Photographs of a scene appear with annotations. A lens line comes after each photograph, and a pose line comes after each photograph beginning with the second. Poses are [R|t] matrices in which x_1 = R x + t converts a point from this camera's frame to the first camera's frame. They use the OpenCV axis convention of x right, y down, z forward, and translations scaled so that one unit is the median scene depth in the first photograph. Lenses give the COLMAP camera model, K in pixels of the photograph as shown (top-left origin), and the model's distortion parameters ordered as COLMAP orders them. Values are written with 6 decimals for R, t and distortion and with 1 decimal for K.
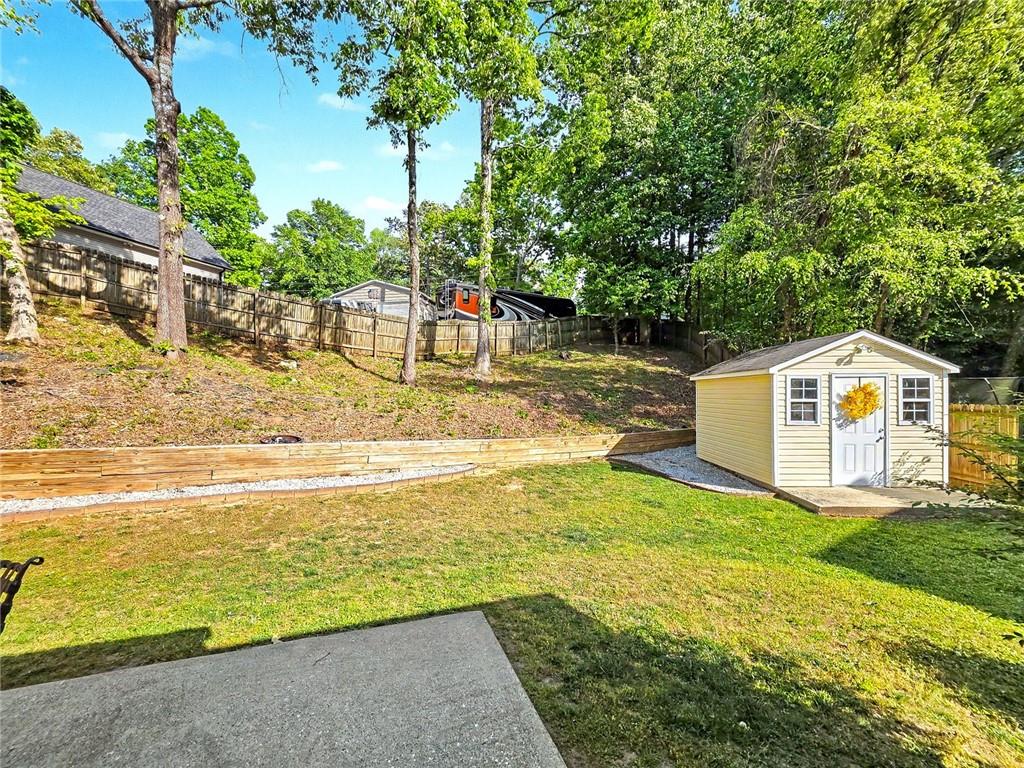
lens RADIAL K [[426.6, 0, 510.5], [0, 426.6, 385.5], [0, 0, 1]] dist [0.004154, -0.001539]
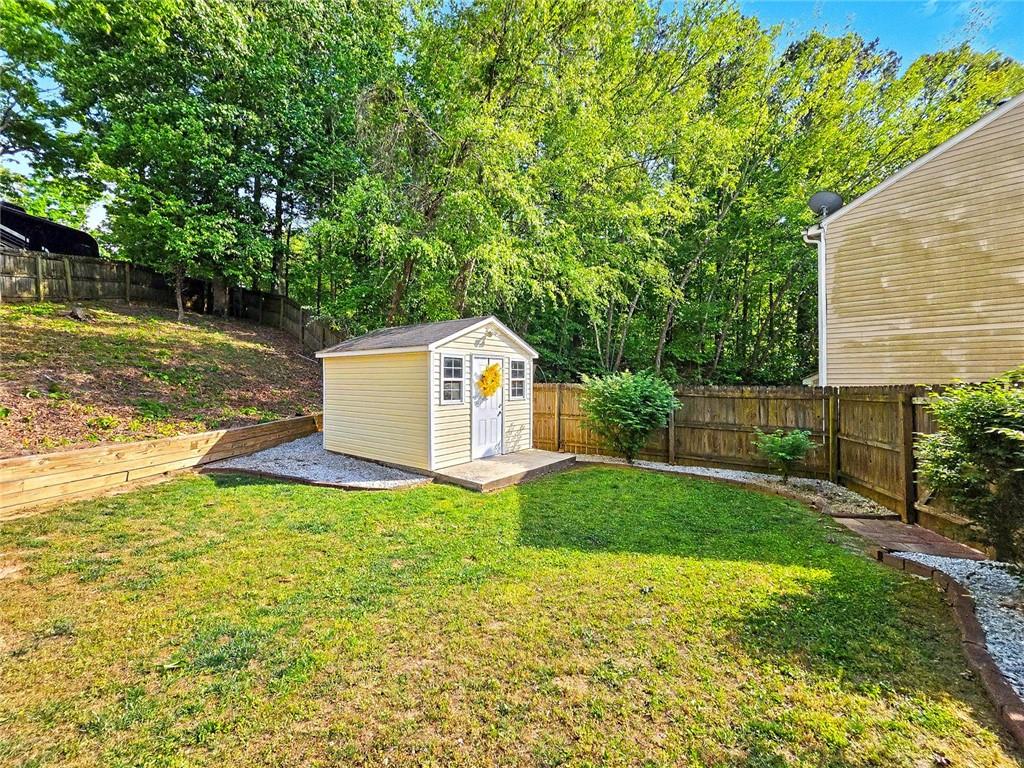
lens RADIAL K [[426.6, 0, 521.7], [0, 426.6, 376.0], [0, 0, 1]] dist [0.004154, -0.001539]
pose [[0.580039, 0.007533, 0.814554, -0.023424], [-0.017776, 0.999836, 0.003412, 0.014689], [-0.814394, -0.016458, 0.580078, 0.208144]]
